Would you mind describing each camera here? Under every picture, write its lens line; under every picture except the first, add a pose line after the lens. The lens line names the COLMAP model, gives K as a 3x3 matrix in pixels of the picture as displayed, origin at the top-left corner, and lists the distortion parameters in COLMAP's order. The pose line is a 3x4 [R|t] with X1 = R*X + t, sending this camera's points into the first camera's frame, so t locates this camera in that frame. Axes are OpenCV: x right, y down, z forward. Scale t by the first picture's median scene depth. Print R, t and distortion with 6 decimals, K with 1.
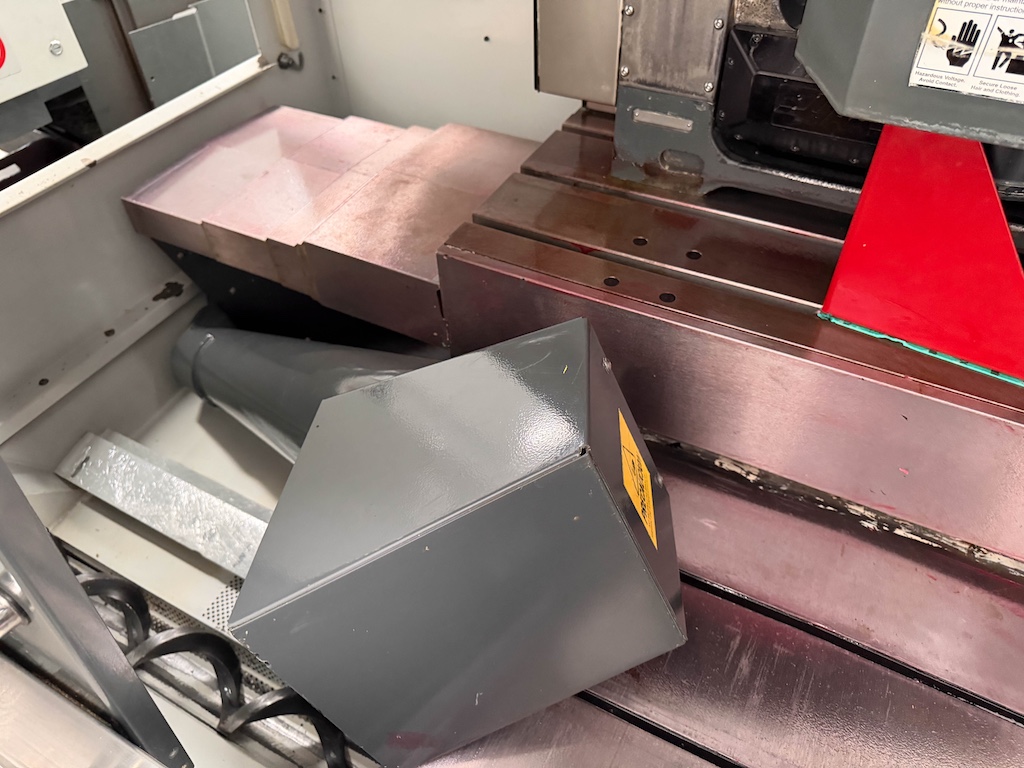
lens RADIAL K [[733.9, 0, 512.0], [0, 733.9, 384.0], [0, 0, 1]] dist [0.005604, -0.016927]
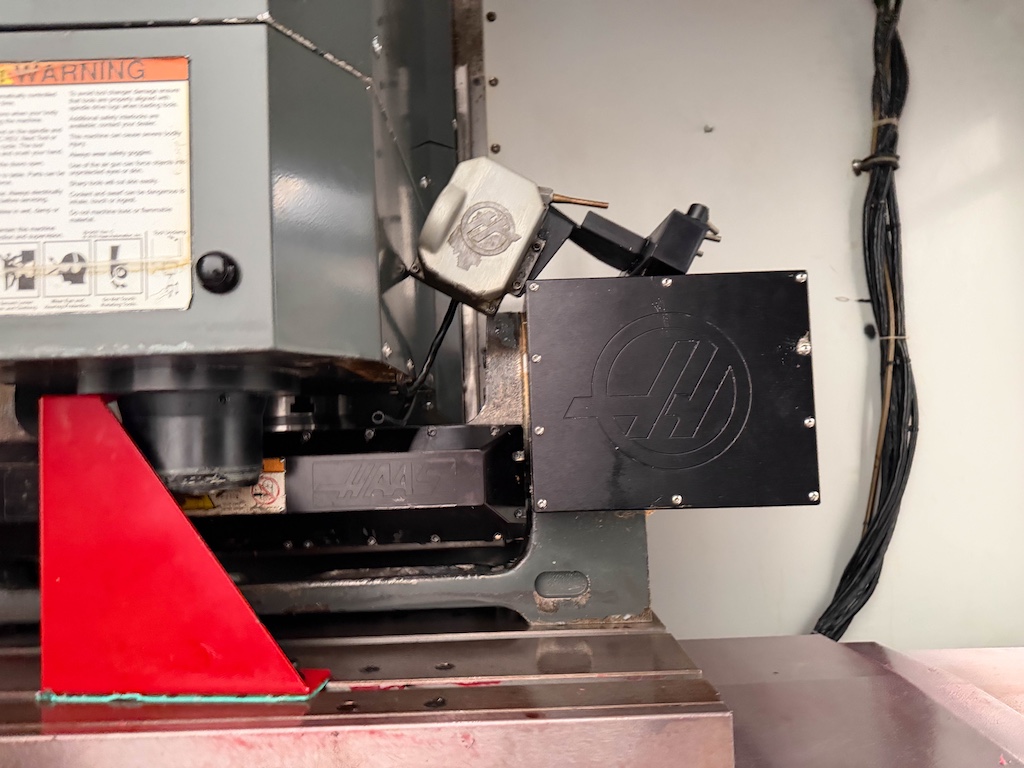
lens RADIAL K [[720.3, 0, 507.7], [0, 720.3, 392.3], [0, 0, 1]] dist [0.045658, -0.057749]
pose [[0.877097, 0.026809, 0.479564, 0.445965], [0.345855, 0.657576, -0.669311, 0.351091], [-0.333293, 0.752911, 0.567486, 0.152108]]
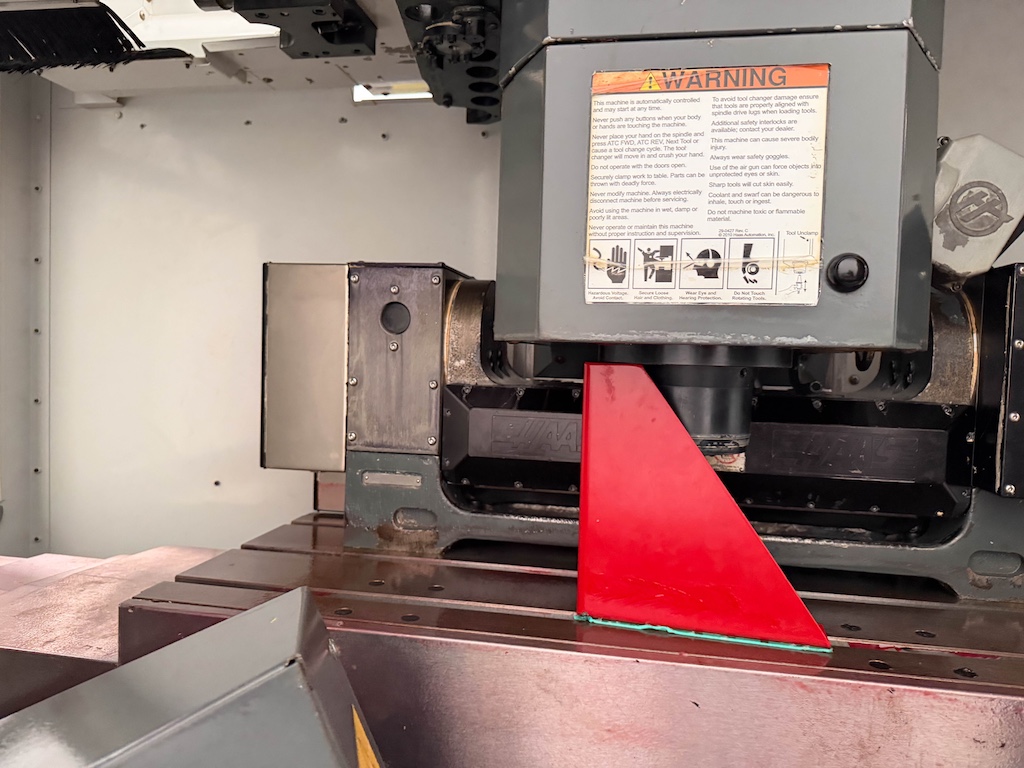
lens RADIAL K [[722.7, 0, 506.7], [0, 722.7, 386.0], [0, 0, 1]] dist [0.076926, -0.154030]
pose [[0.949380, 0.044268, 0.310996, 0.041806], [0.177284, 0.741785, -0.646781, 0.243665], [-0.259324, 0.669175, 0.696388, 0.191542]]
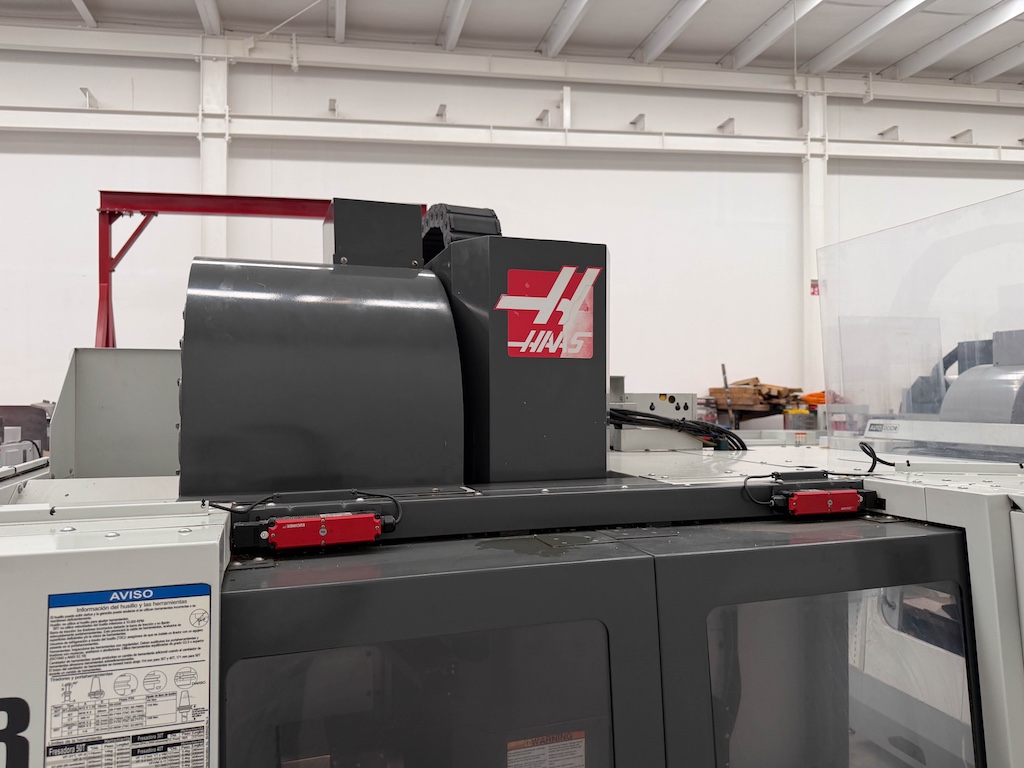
lens RADIAL K [[733.9, 0, 512.0], [0, 733.9, 384.0], [0, 0, 1]] dist [0.005604, -0.016927]
pose [[0.676889, 0.045058, 0.734705, -1.011679], [0.506094, 0.696290, -0.508970, -0.087443], [-0.534501, 0.716345, 0.448507, -0.966387]]
